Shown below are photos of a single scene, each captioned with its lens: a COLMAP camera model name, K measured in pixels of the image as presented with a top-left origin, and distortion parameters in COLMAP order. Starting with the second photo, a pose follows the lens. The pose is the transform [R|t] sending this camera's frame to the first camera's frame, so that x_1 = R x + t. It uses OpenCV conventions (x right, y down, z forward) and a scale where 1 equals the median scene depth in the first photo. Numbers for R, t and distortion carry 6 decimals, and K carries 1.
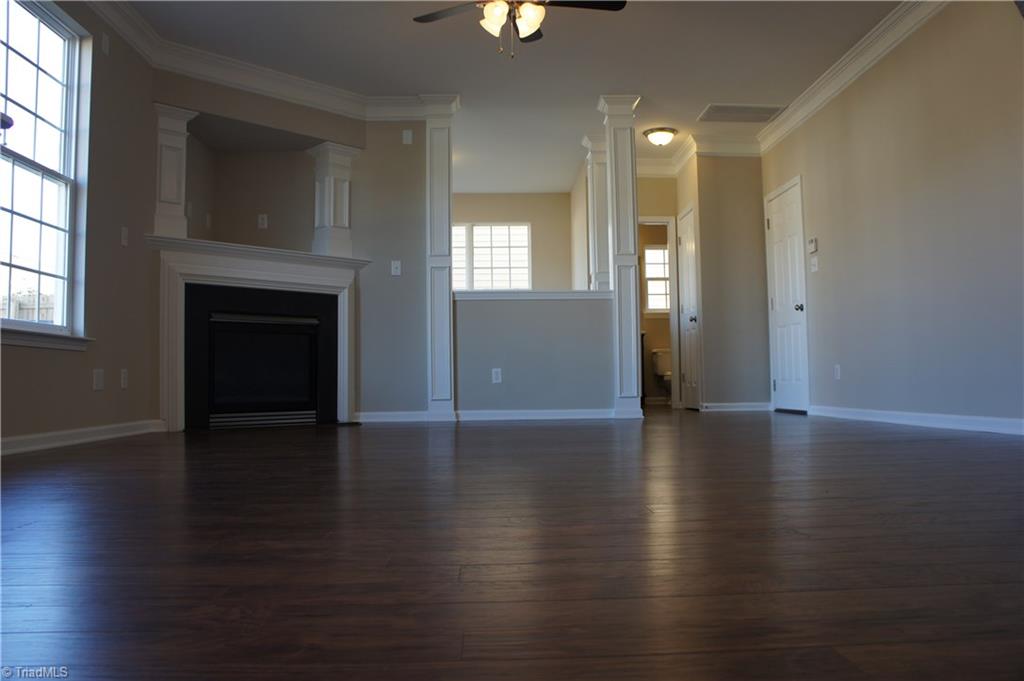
lens RADIAL K [[809.4, 0, 516.9], [0, 809.4, 339.7], [0, 0, 1]] dist [-0.161100, 0.084572]
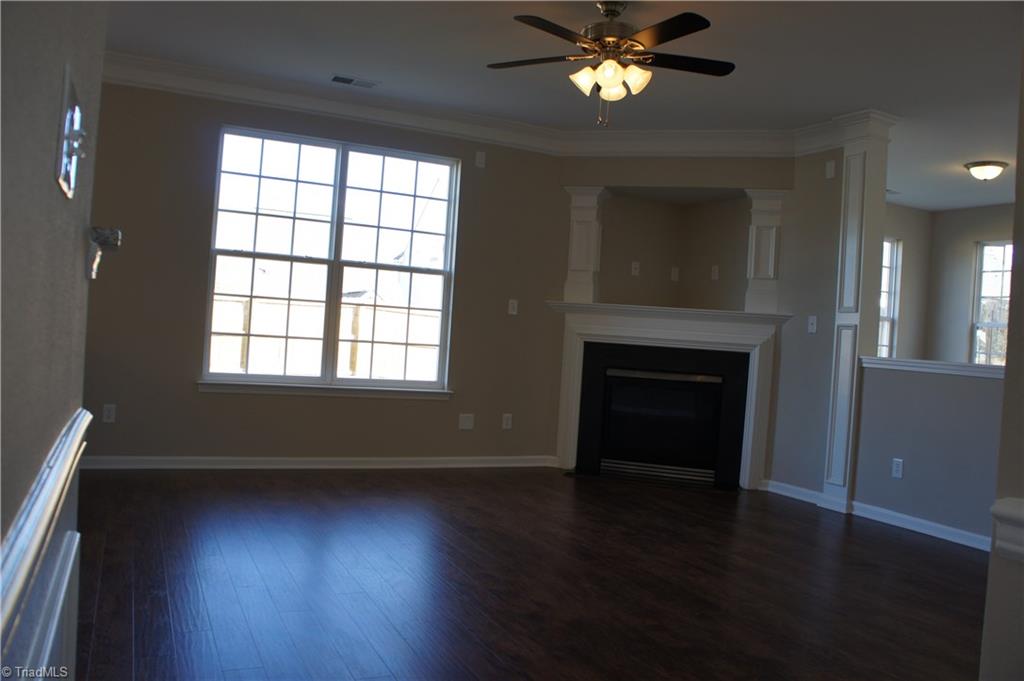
lens RADIAL K [[809.4, 0, 509.1], [0, 809.4, 347.2], [0, 0, 1]] dist [-0.161100, 0.084572]
pose [[0.399556, 0.056073, -0.914992, 0.514143], [-0.023992, 0.998425, 0.050709, -0.101947], [0.916395, 0.001691, 0.400272, 0.364246]]
